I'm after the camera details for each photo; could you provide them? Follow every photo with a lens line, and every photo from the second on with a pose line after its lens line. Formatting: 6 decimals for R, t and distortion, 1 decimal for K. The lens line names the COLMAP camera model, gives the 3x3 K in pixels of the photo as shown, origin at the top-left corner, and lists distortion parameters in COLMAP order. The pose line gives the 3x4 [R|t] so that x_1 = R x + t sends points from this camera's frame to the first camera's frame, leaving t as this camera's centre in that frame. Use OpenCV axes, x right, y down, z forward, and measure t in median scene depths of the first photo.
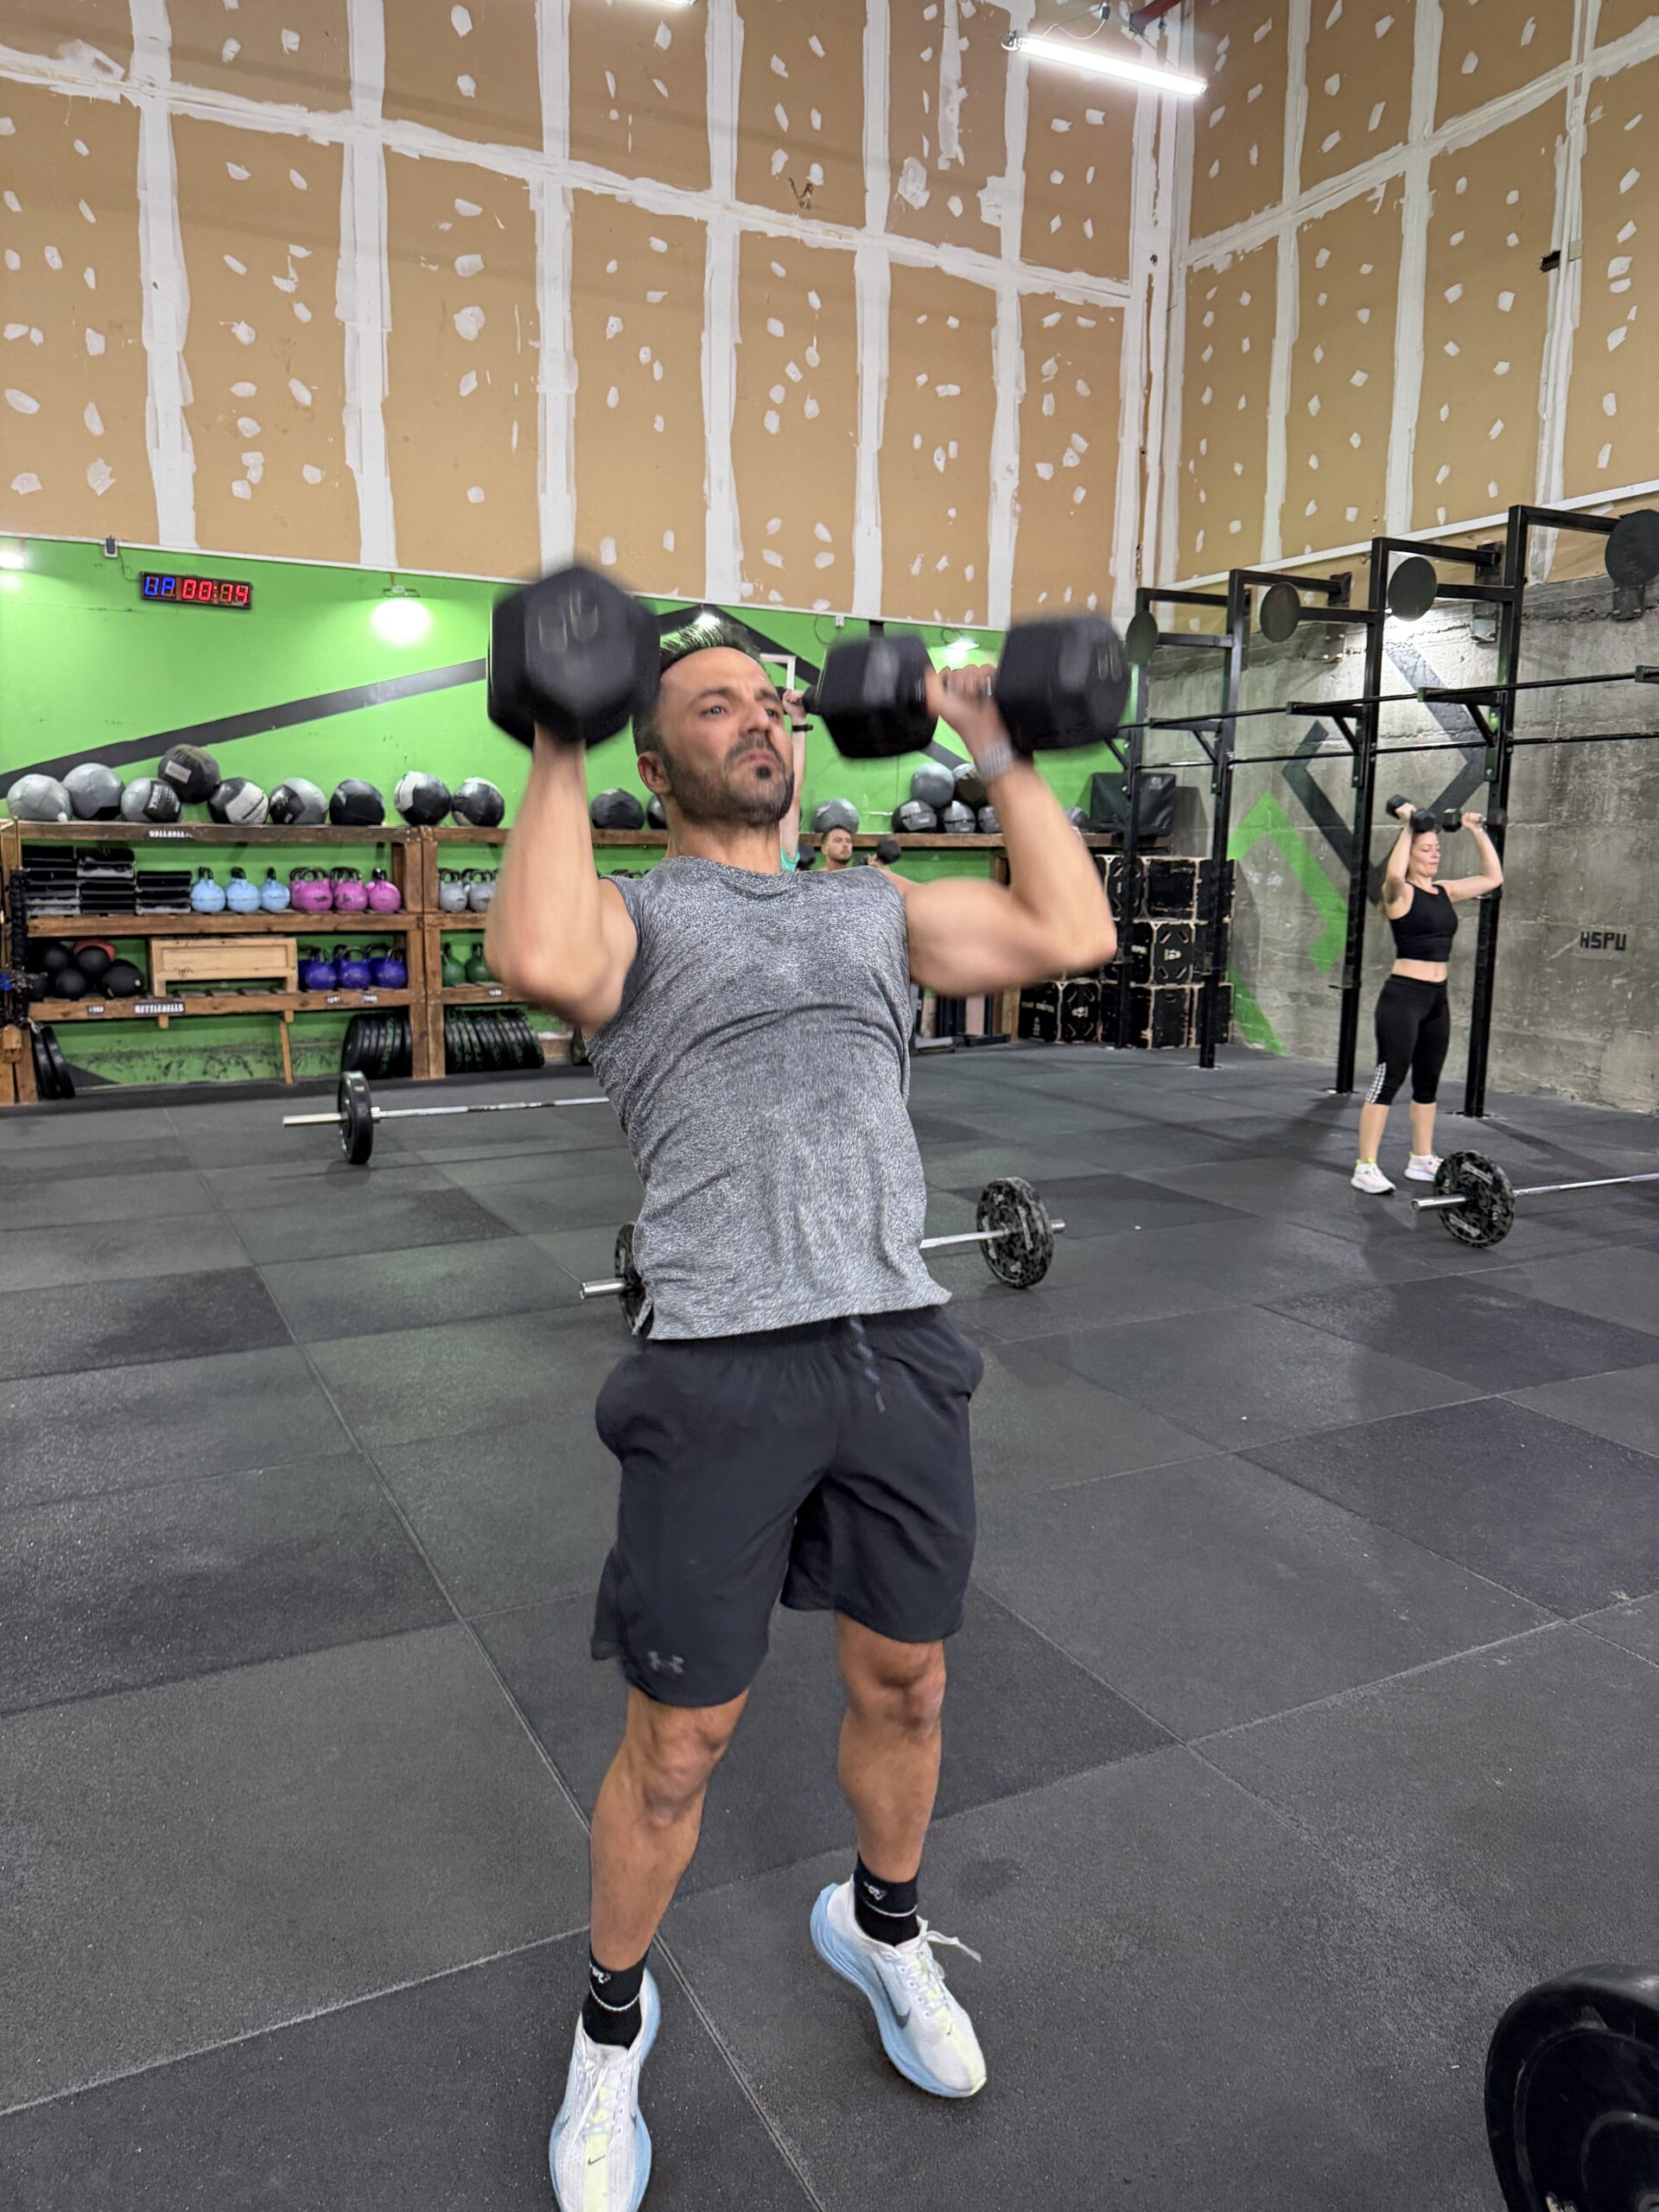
lens RADIAL K [[1594.3, 0, 844.4], [0, 1594.3, 1114.1], [0, 0, 1]] dist [0.017309, -0.020507]
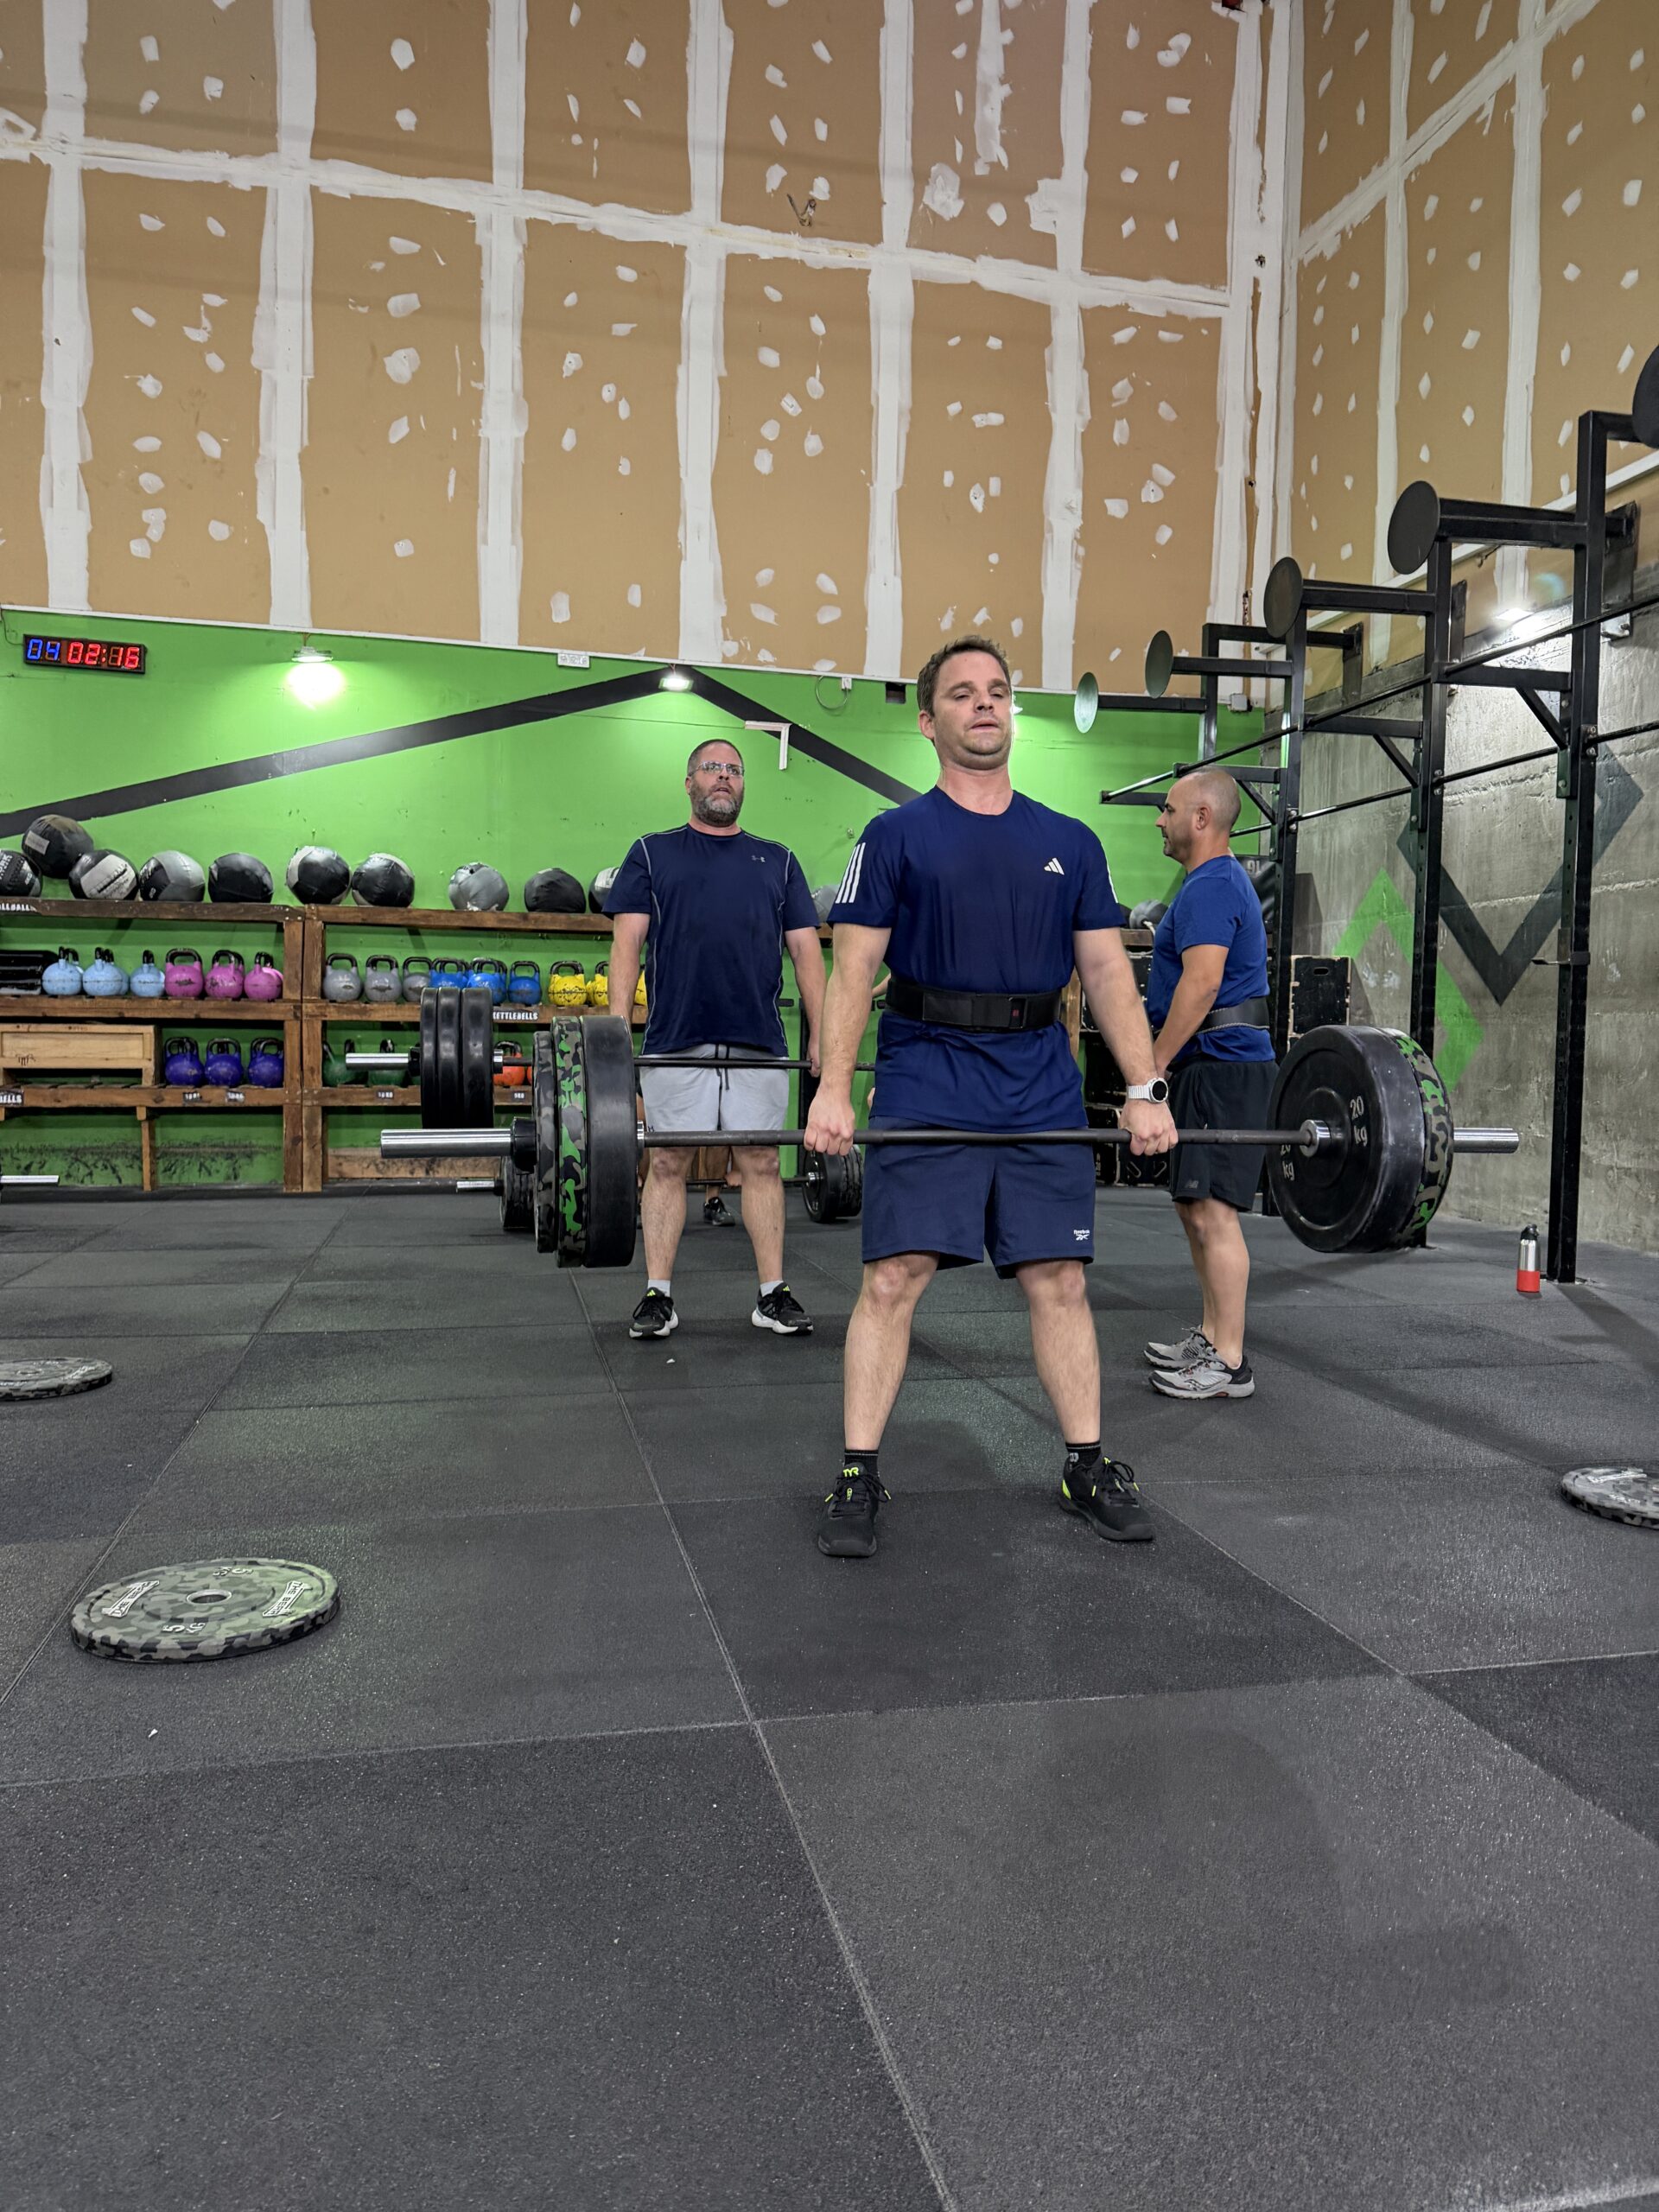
lens RADIAL K [[1594.3, 0, 839.6], [0, 1594.3, 1122.3], [0, 0, 1]] dist [0.017309, -0.020507]
pose [[0.967825, 0.019544, -0.250865, 0.241433], [-0.048803, 0.992627, -0.110947, 0.022613], [0.246847, 0.119620, 0.961643, 0.232674]]
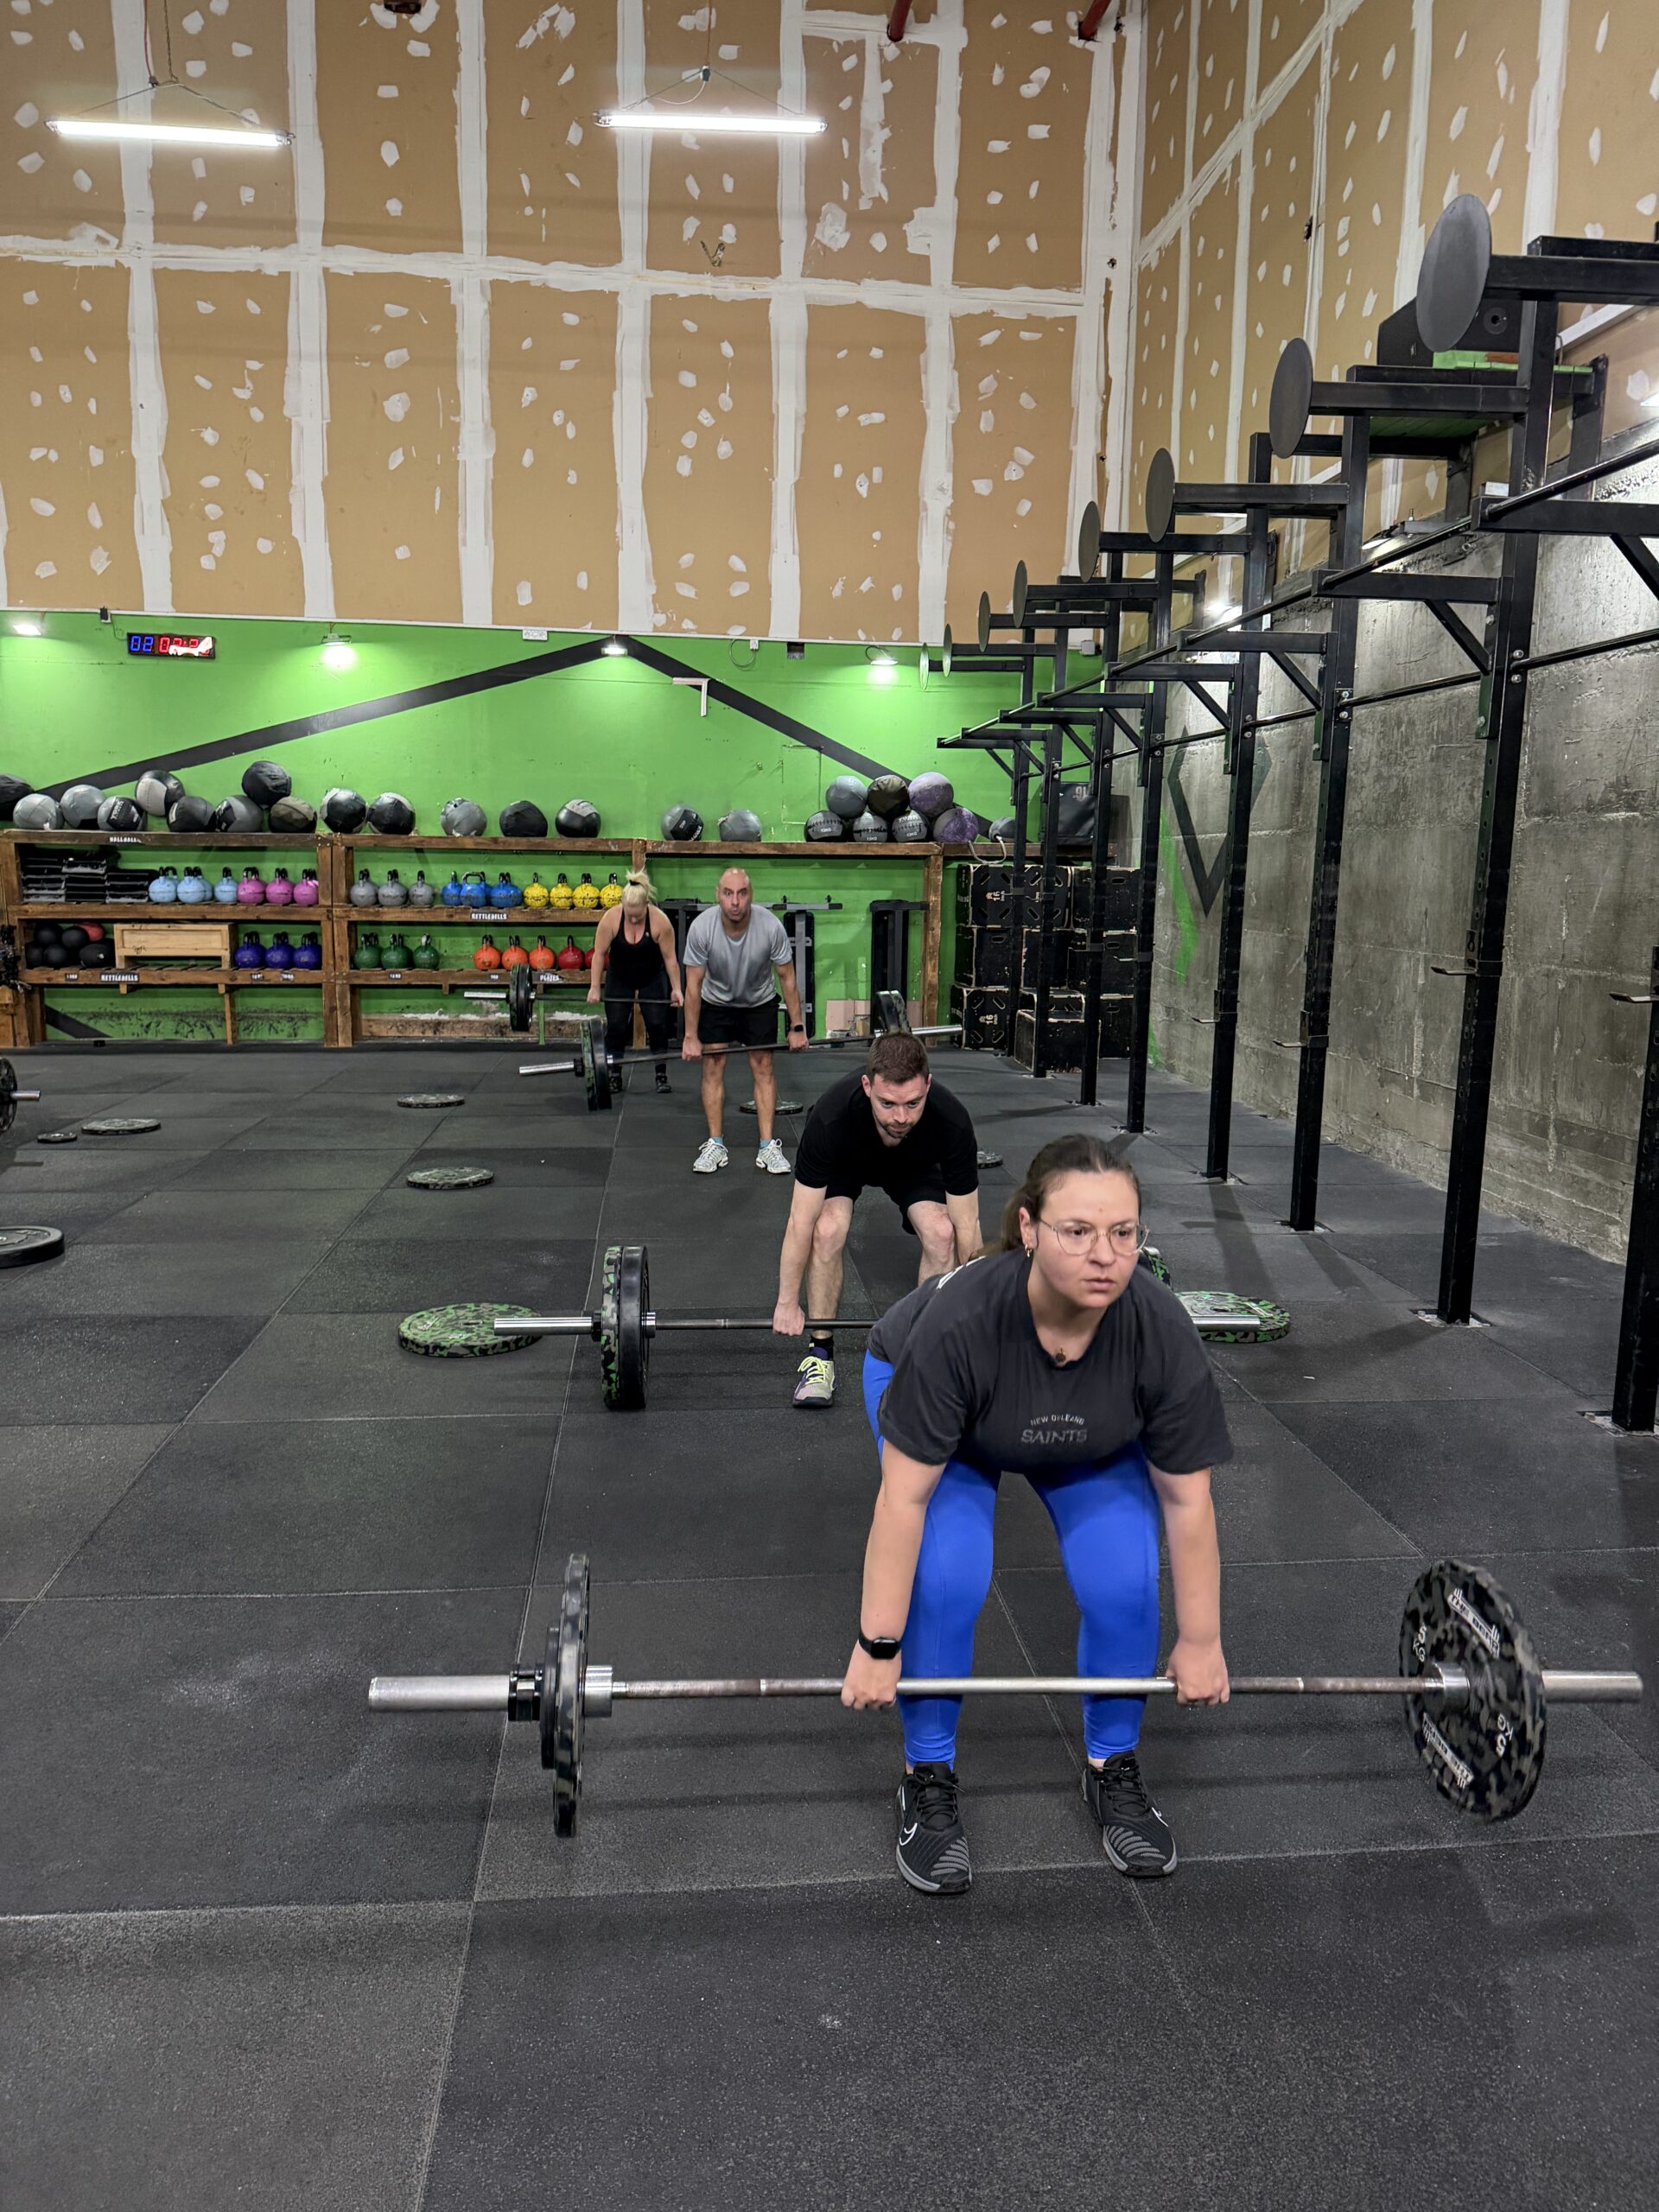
lens RADIAL K [[1594.3, 0, 828.6], [0, 1594.3, 1124.4], [0, 0, 1]] dist [0.017309, -0.020507]
pose [[0.926666, 0.065849, -0.370073, 0.523685], [-0.068748, 0.997620, 0.005365, 0.003672], [0.369546, 0.020470, 0.928987, 0.034333]]
